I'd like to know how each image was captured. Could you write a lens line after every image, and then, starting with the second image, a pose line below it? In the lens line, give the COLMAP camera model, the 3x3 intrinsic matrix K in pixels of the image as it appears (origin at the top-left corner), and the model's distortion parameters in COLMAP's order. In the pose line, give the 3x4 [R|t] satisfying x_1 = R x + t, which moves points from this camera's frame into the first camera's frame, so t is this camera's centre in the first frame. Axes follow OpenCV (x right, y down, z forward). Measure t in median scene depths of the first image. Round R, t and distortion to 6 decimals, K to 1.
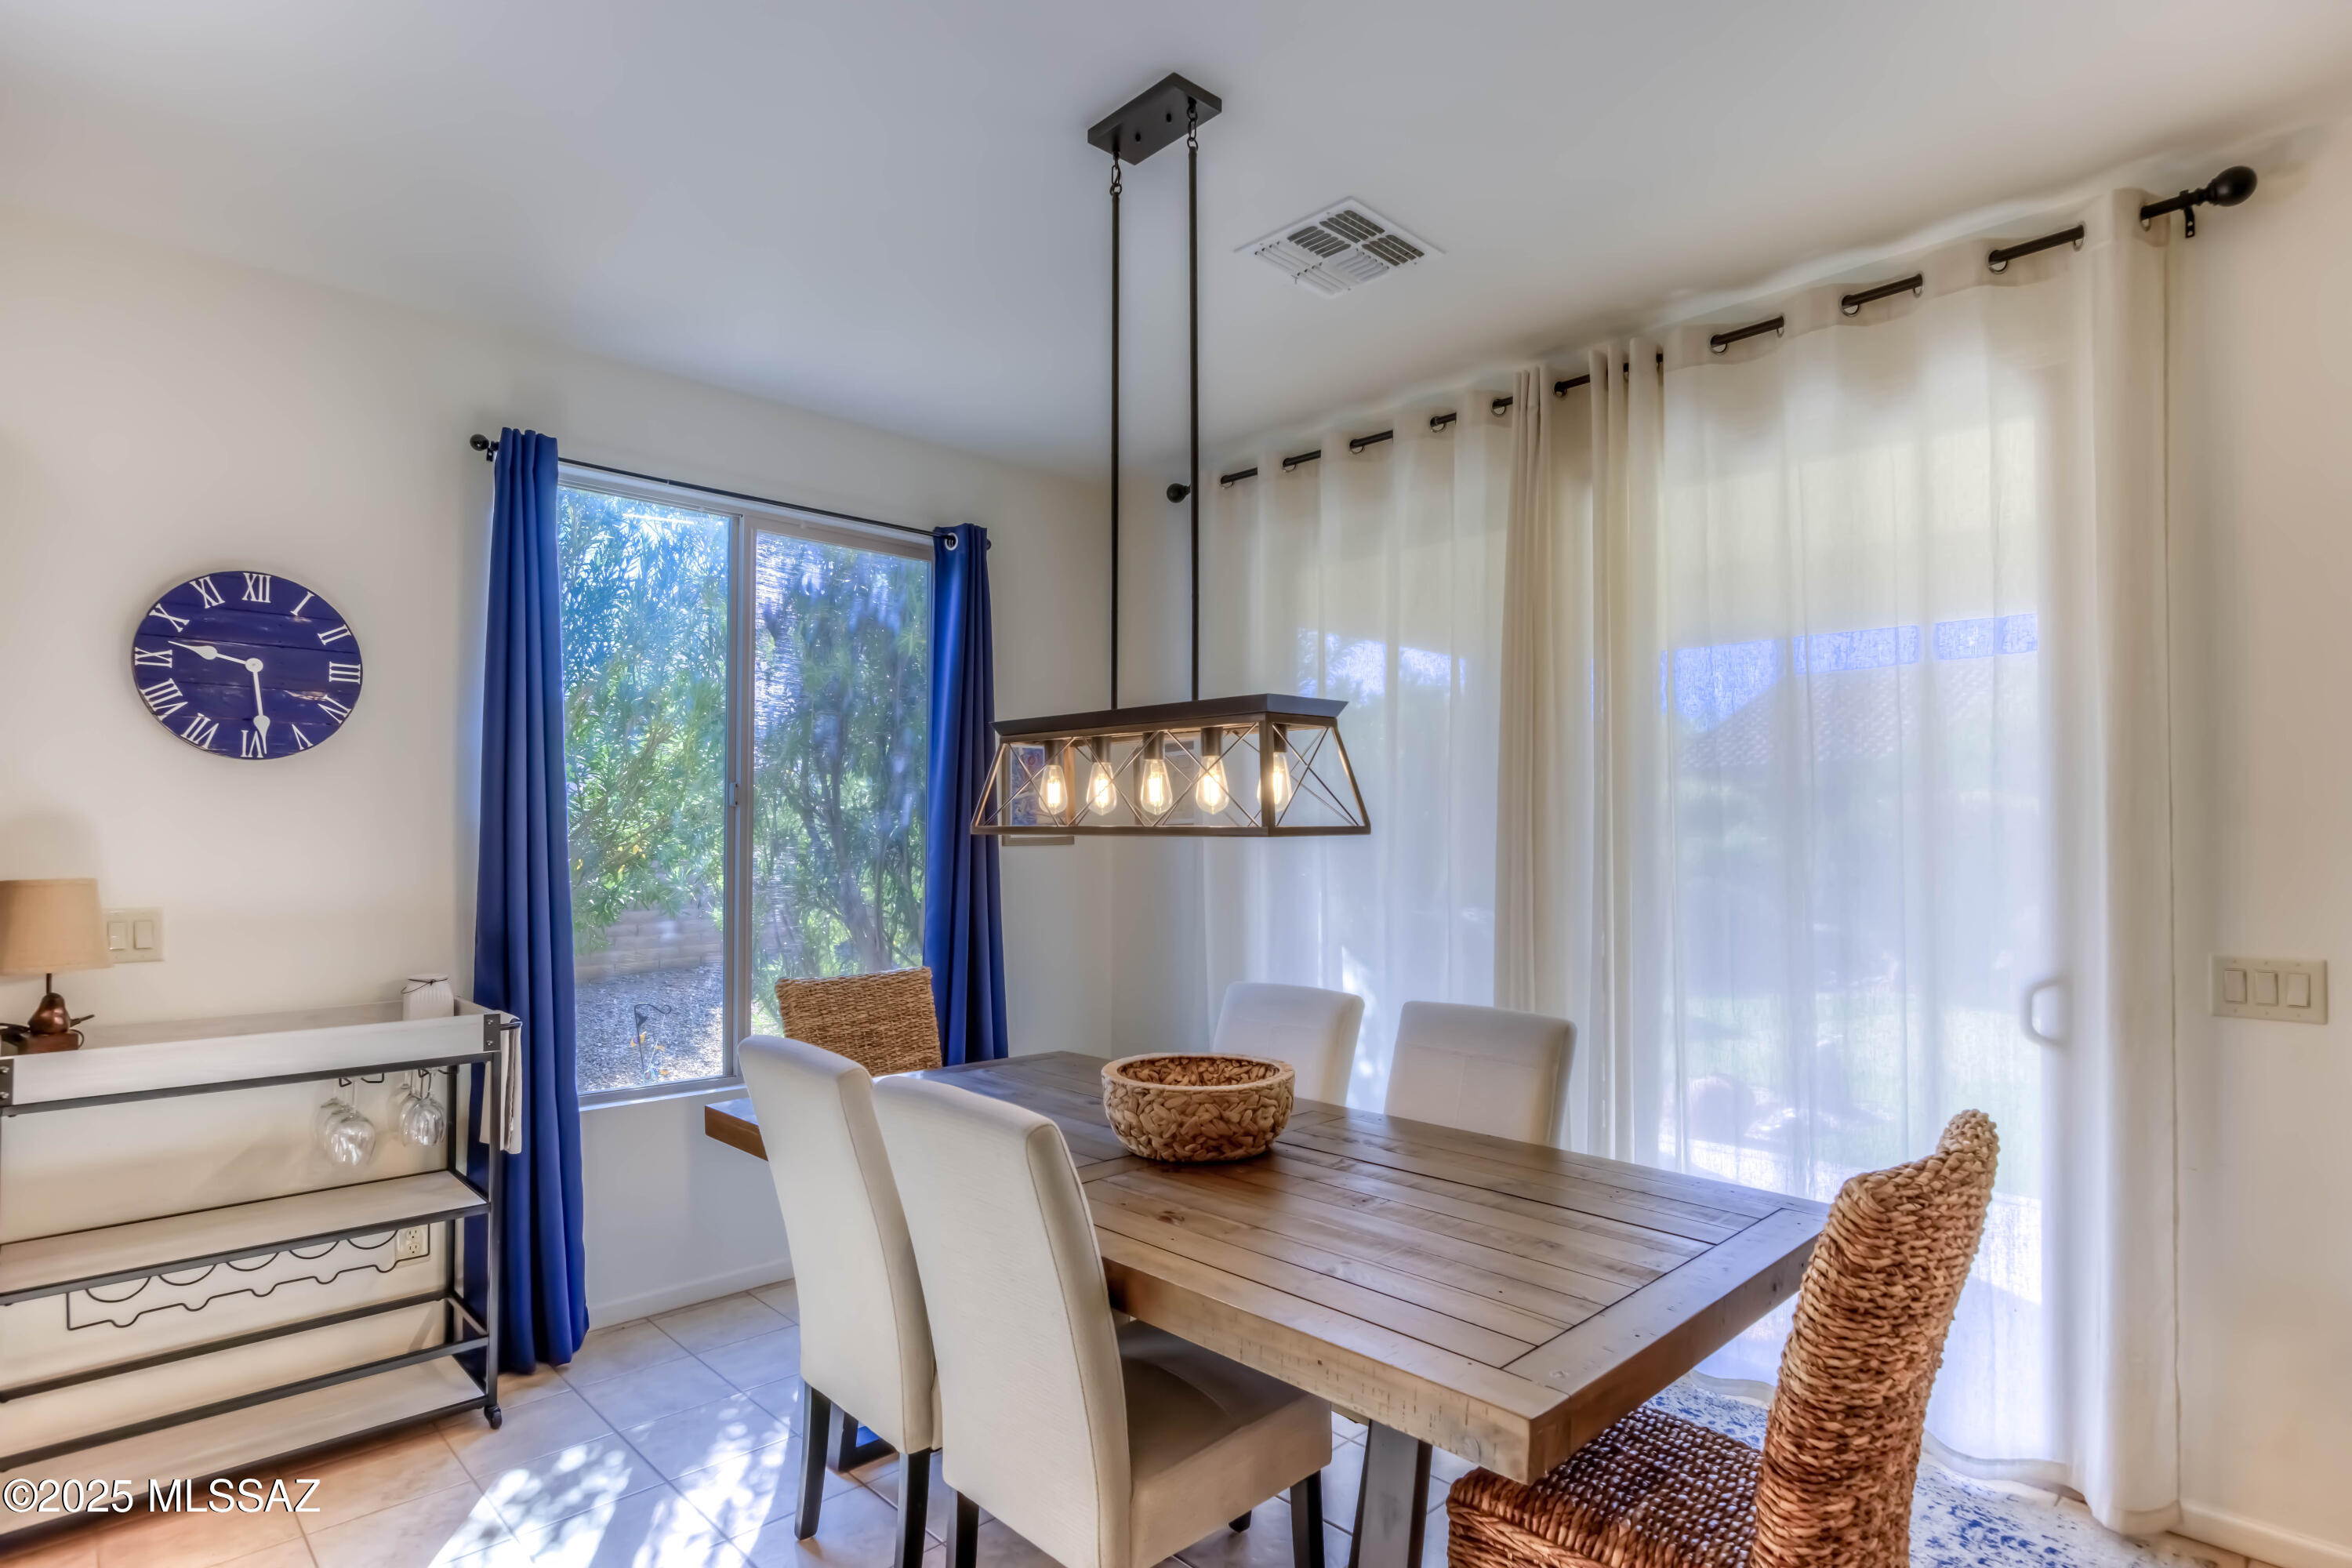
lens RADIAL K [[1199.9, 0, 1140.8], [0, 1199.9, 831.0], [0, 0, 1]] dist [-0.012155, 0.000992]
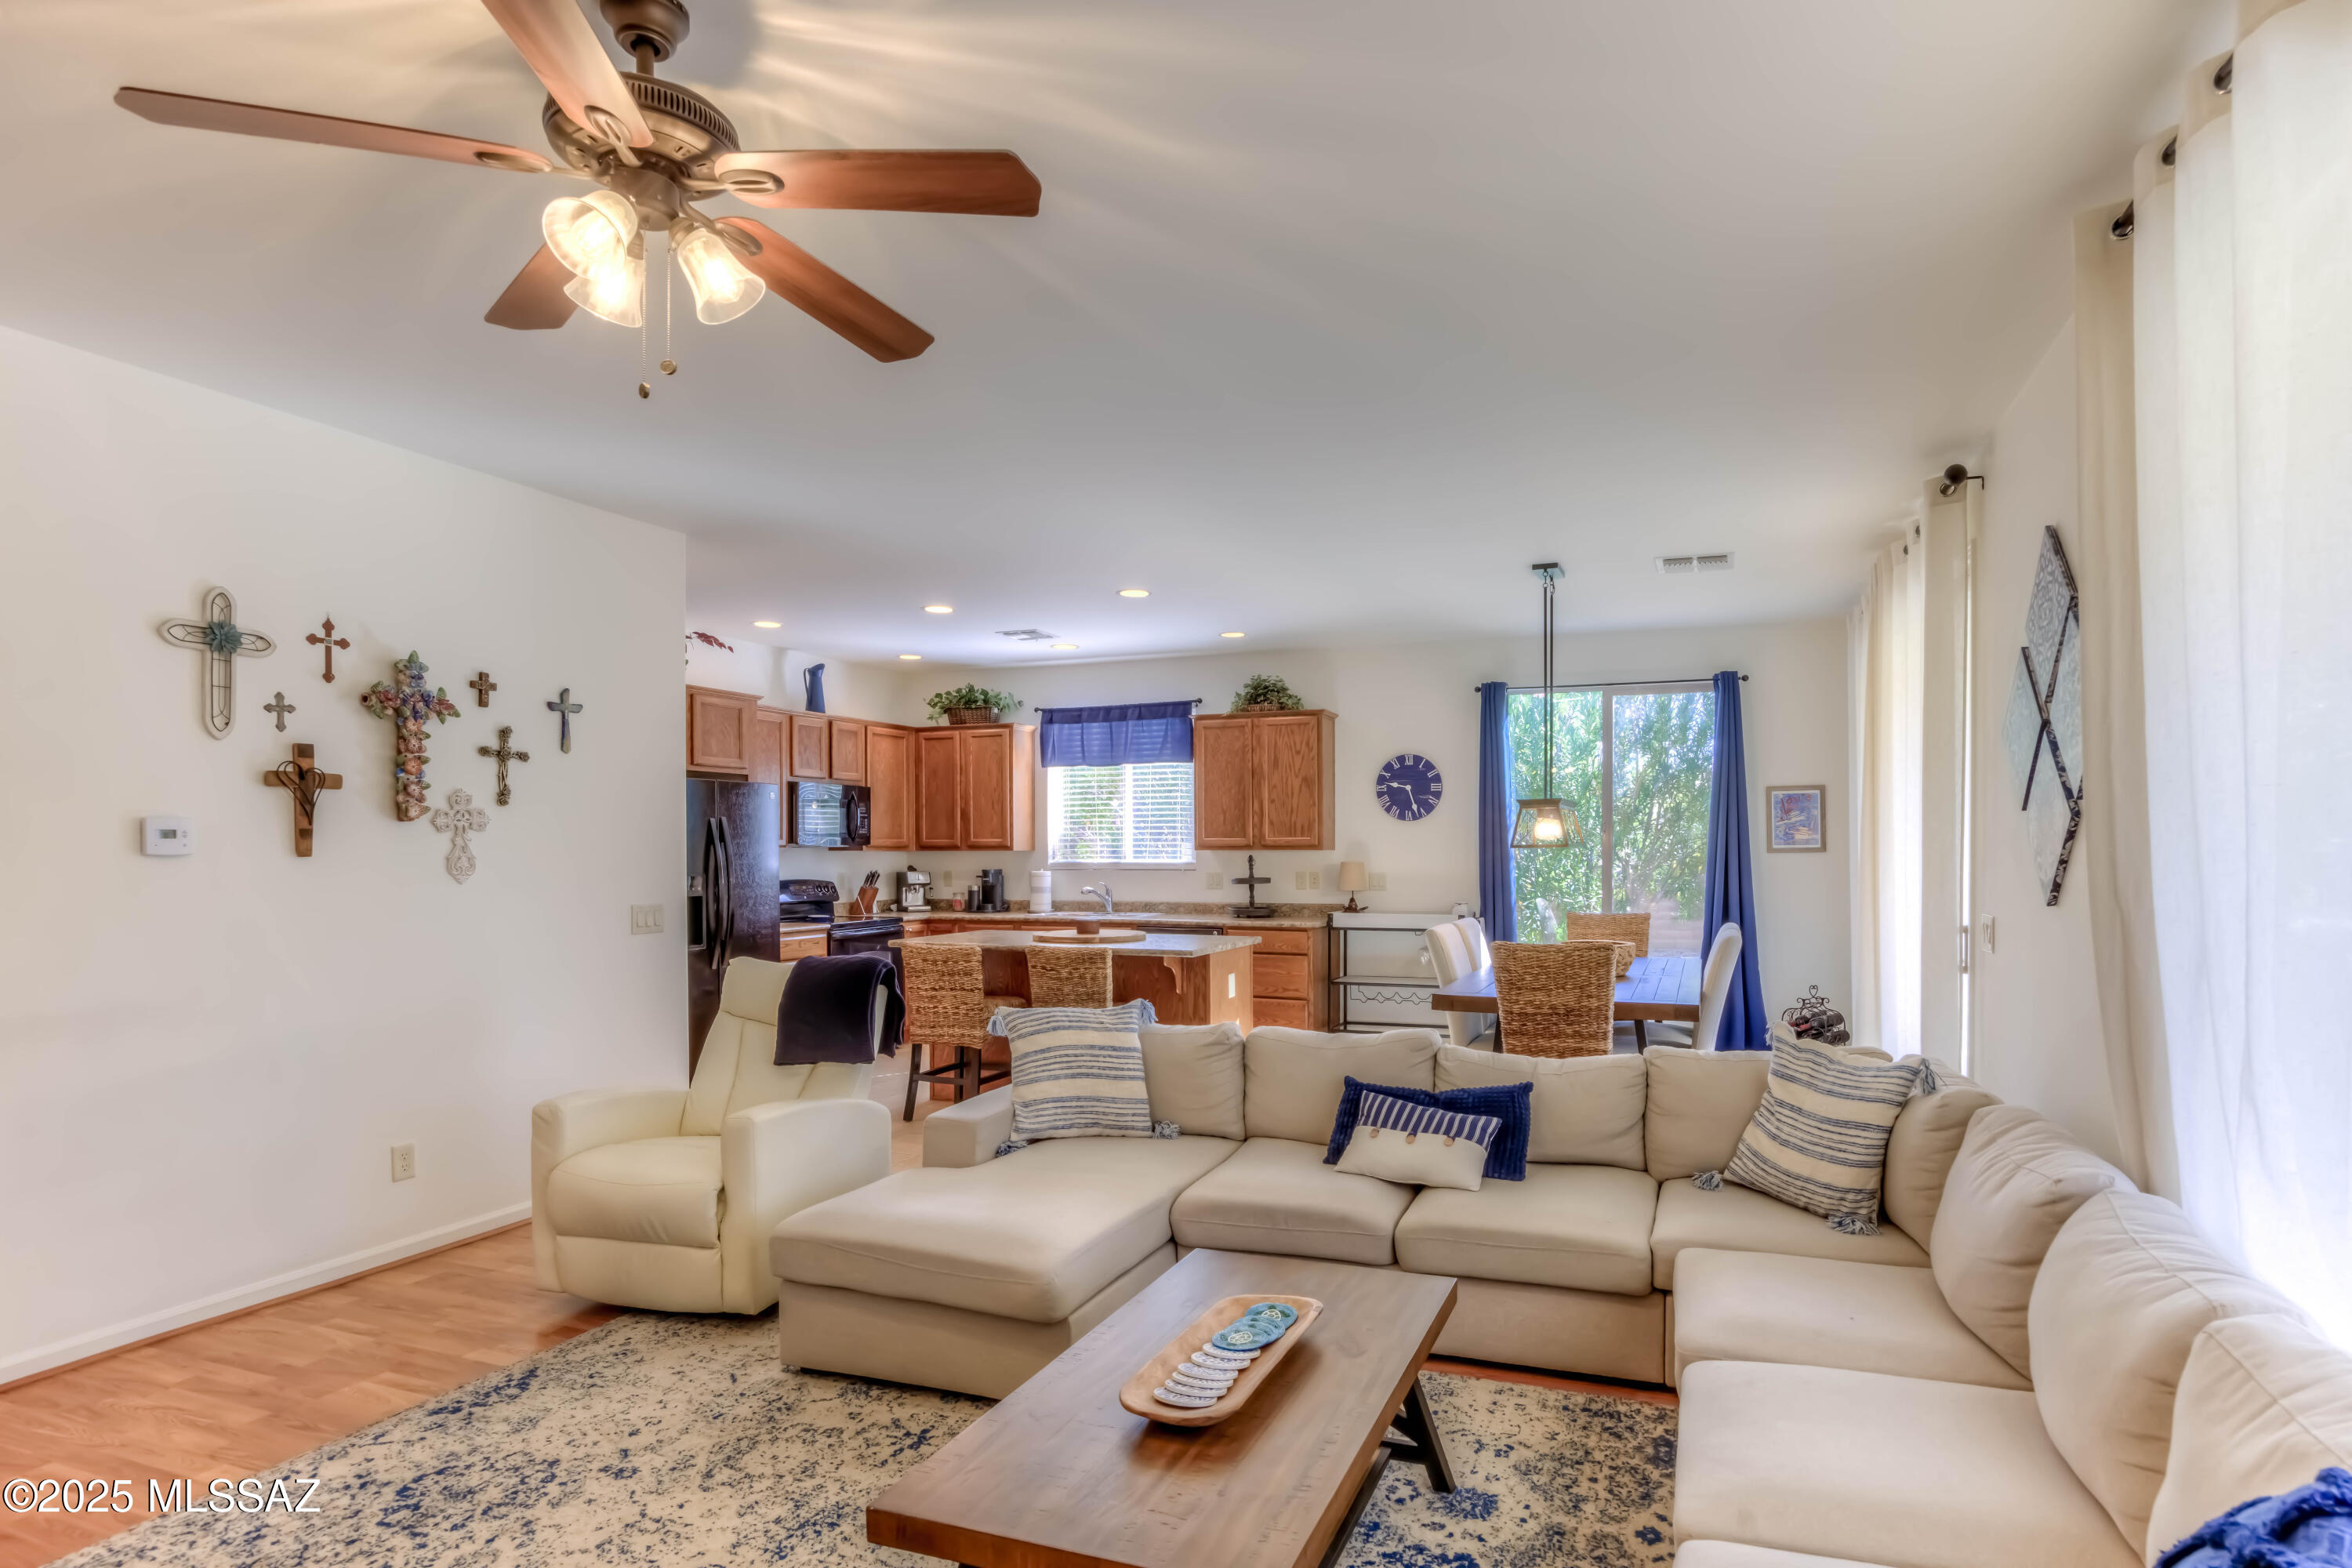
lens RADIAL K [[1249.5, 0, 1215.0], [0, 1249.5, 870.3], [0, 0, 1]] dist [-0.018894, 0.009160]
pose [[0.413295, 0.015746, -0.910461, 1.734243], [0.005879, 0.999784, 0.019960, -0.005510], [0.910578, -0.013601, 0.413113, -0.625299]]
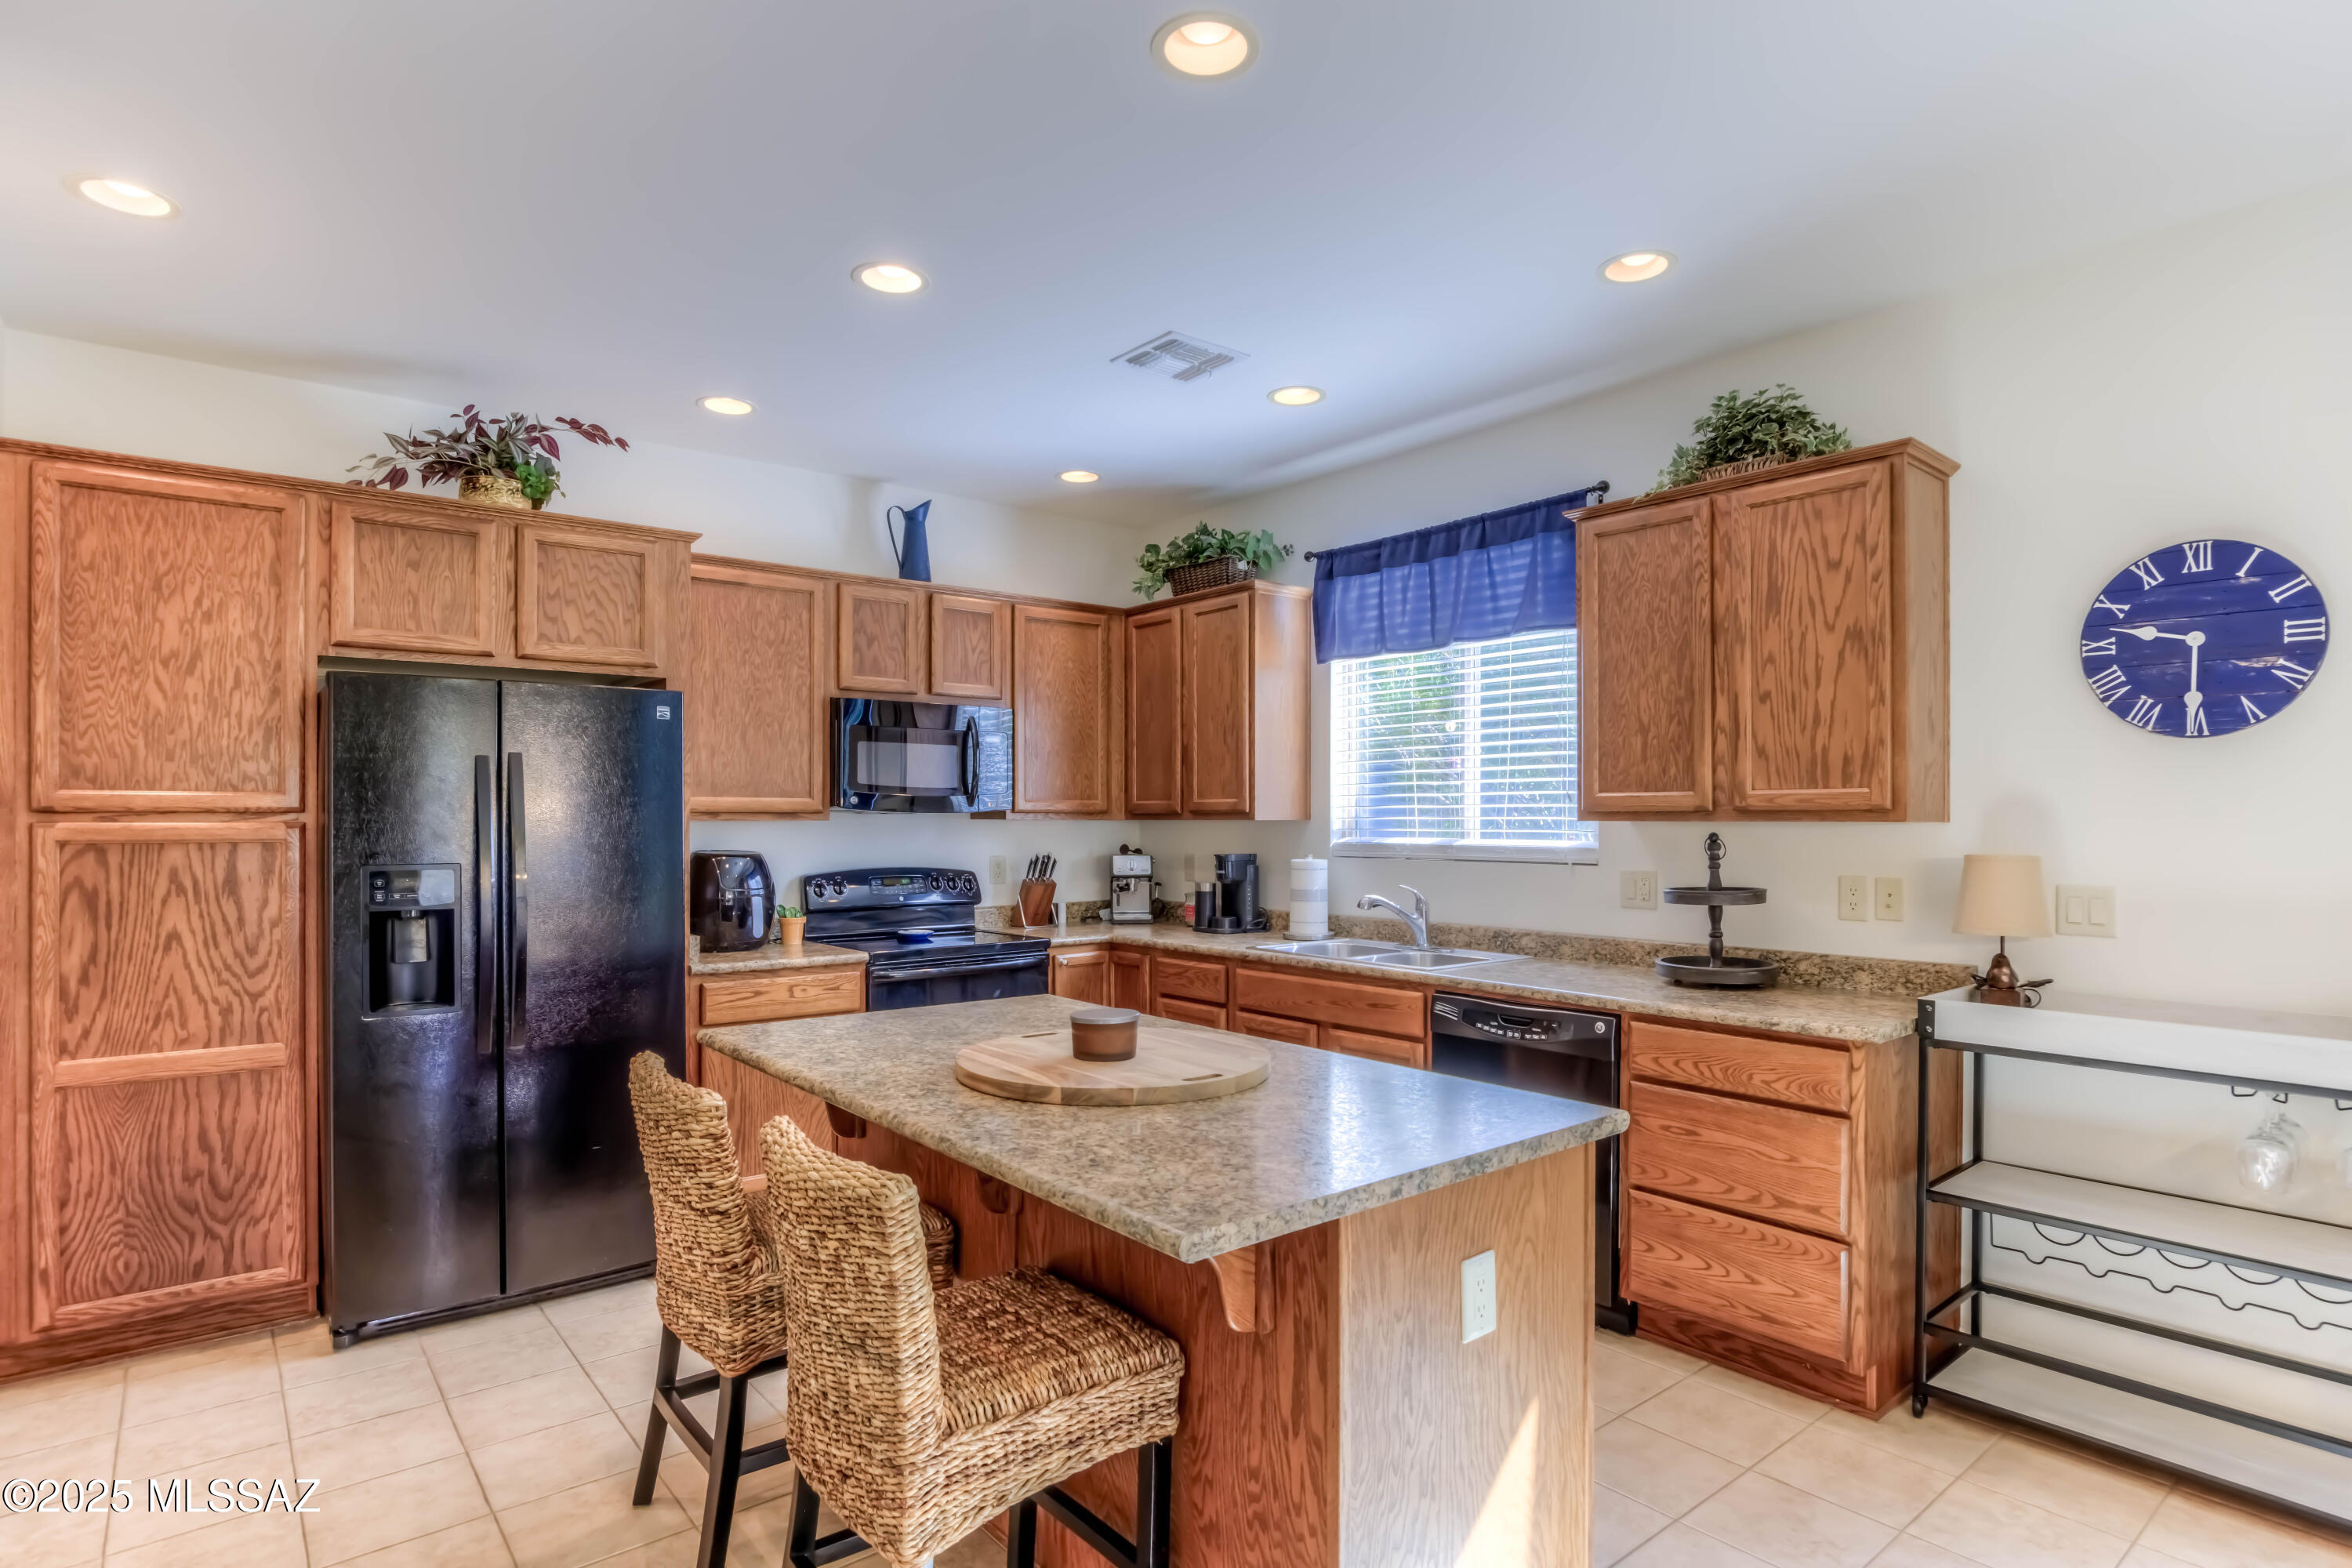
lens RADIAL K [[1249.5, 0, 1185.5], [0, 1249.5, 814.4], [0, 0, 1]] dist [-0.018894, 0.009160]
pose [[-0.061299, 0.000276, -0.998119, 0.295477], [0.005588, 0.999984, -0.000067, -0.002718], [0.998104, -0.005582, -0.061299, 0.250439]]
